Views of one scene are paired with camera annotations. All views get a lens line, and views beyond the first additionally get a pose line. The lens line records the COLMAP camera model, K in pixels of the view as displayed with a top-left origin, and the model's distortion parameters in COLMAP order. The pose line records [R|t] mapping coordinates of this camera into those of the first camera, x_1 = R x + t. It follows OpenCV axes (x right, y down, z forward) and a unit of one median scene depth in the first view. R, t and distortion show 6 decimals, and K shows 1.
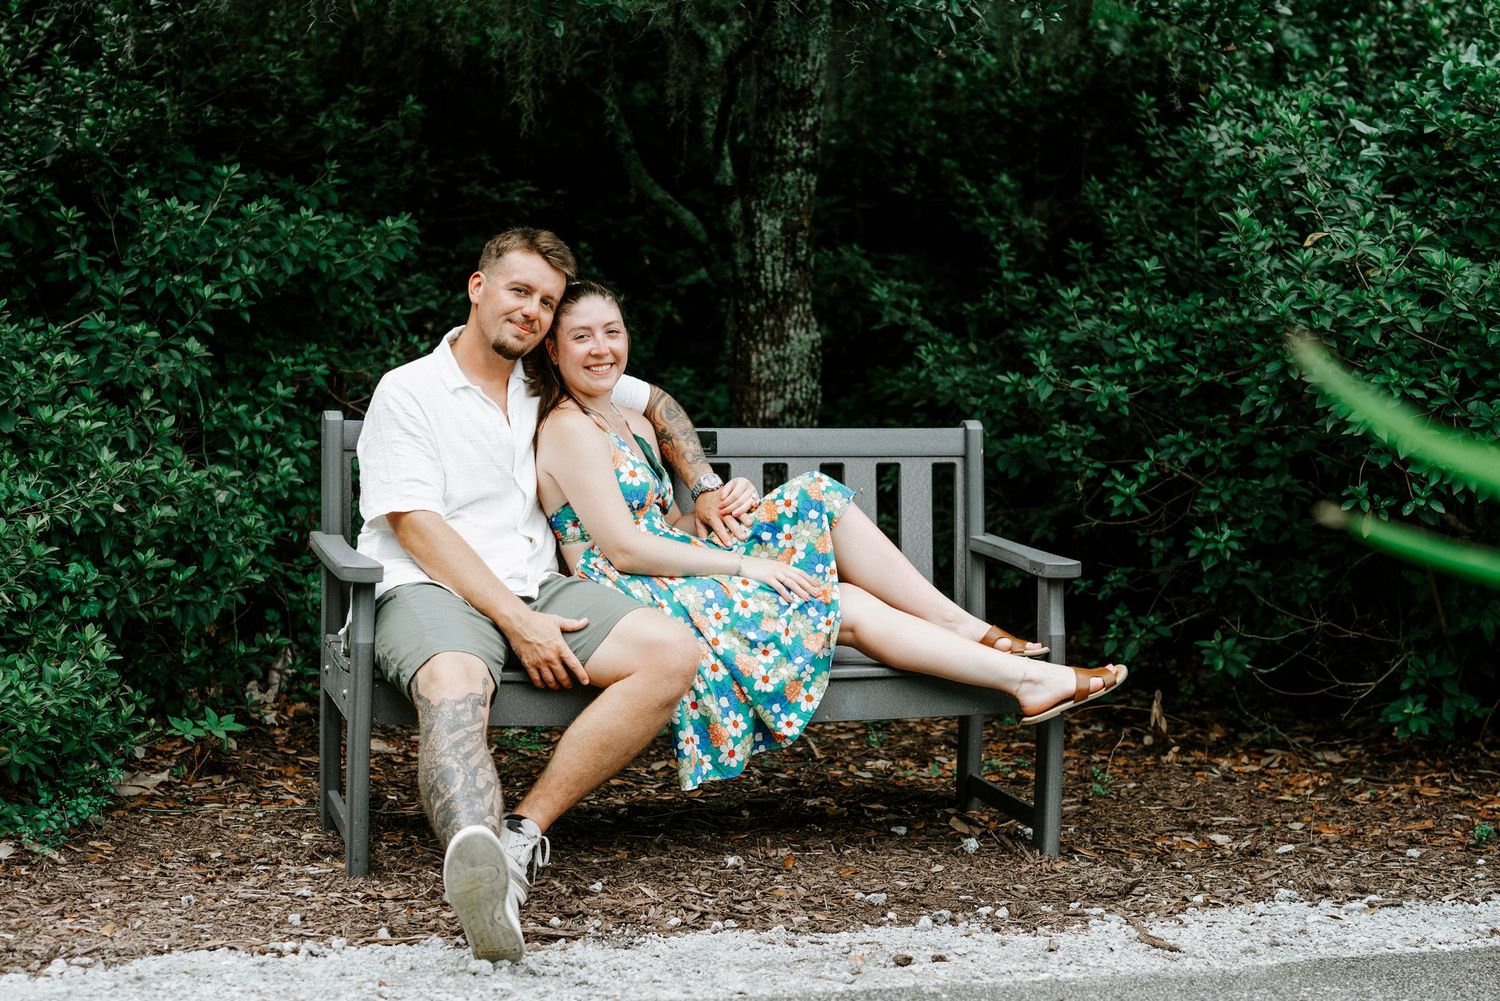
lens RADIAL K [[2111.5, 0, 750.0], [0, 2111.5, 500.5], [0, 0, 1]] dist [-0.013990, 0.025690]
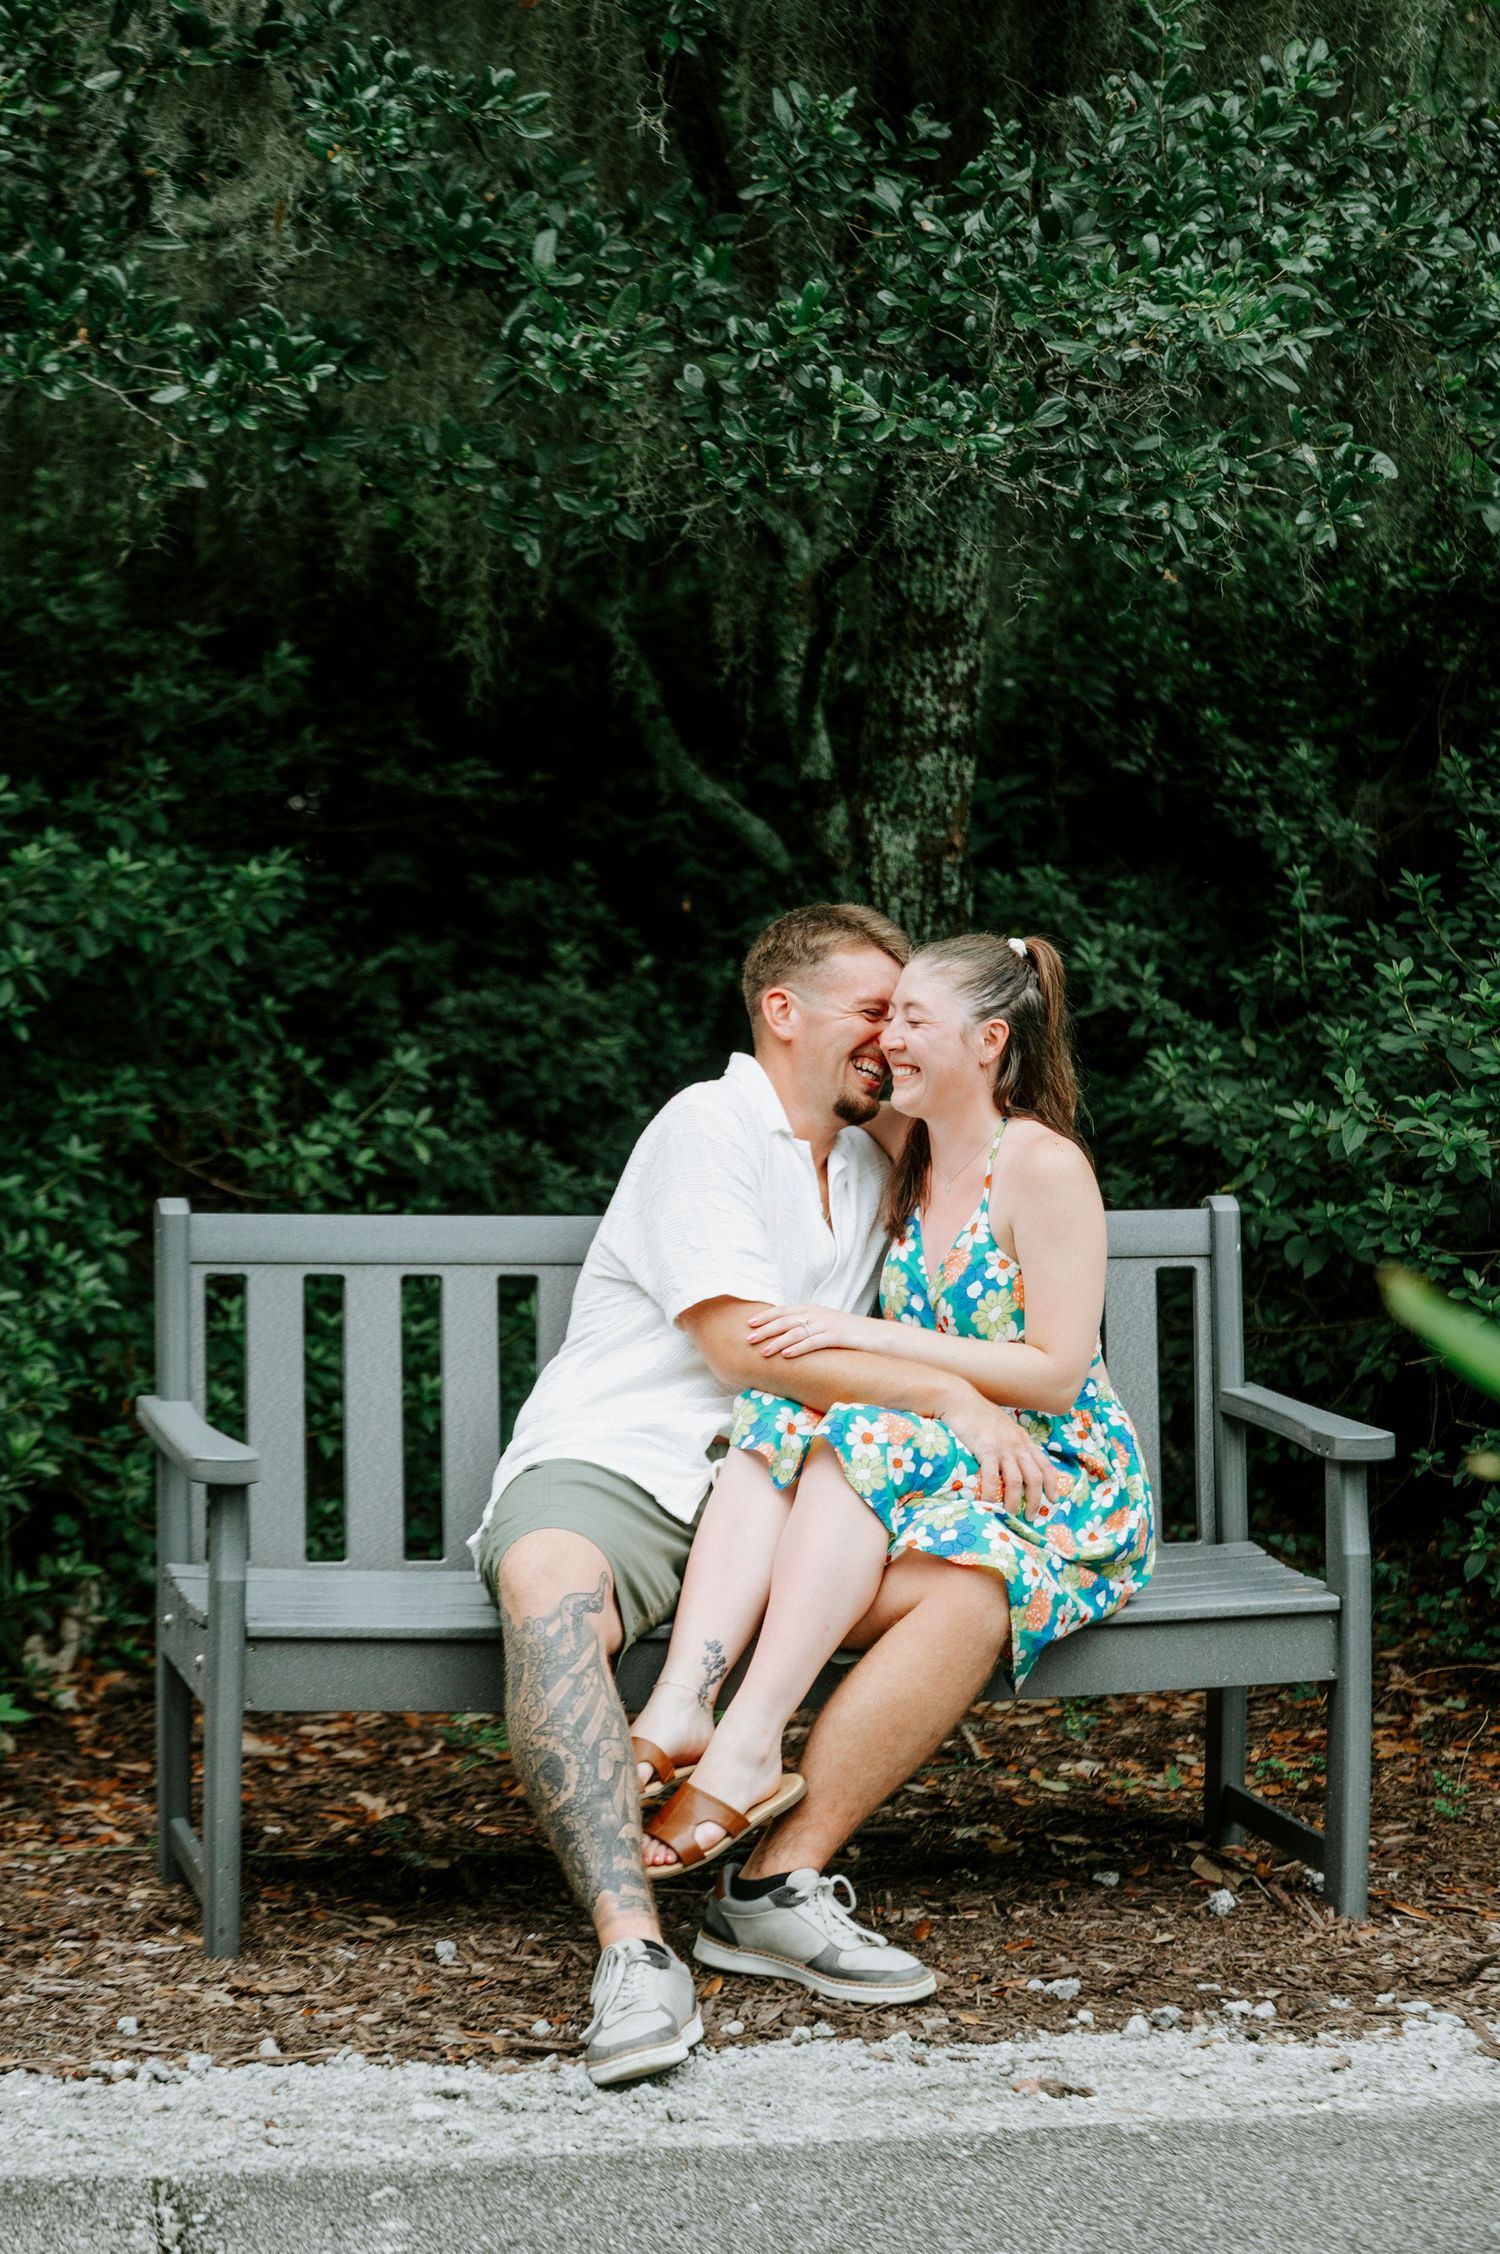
lens RADIAL K [[4098.0, 0, 750.0], [0, 4098.0, 1127.0], [0, 0, 1]] dist [-0.013821, -0.003326]
pose [[0.999061, -0.014088, -0.040969, 0.017506], [0.012879, 0.999478, -0.029636, -0.023069], [0.041365, 0.029081, 0.998721, -0.165367]]
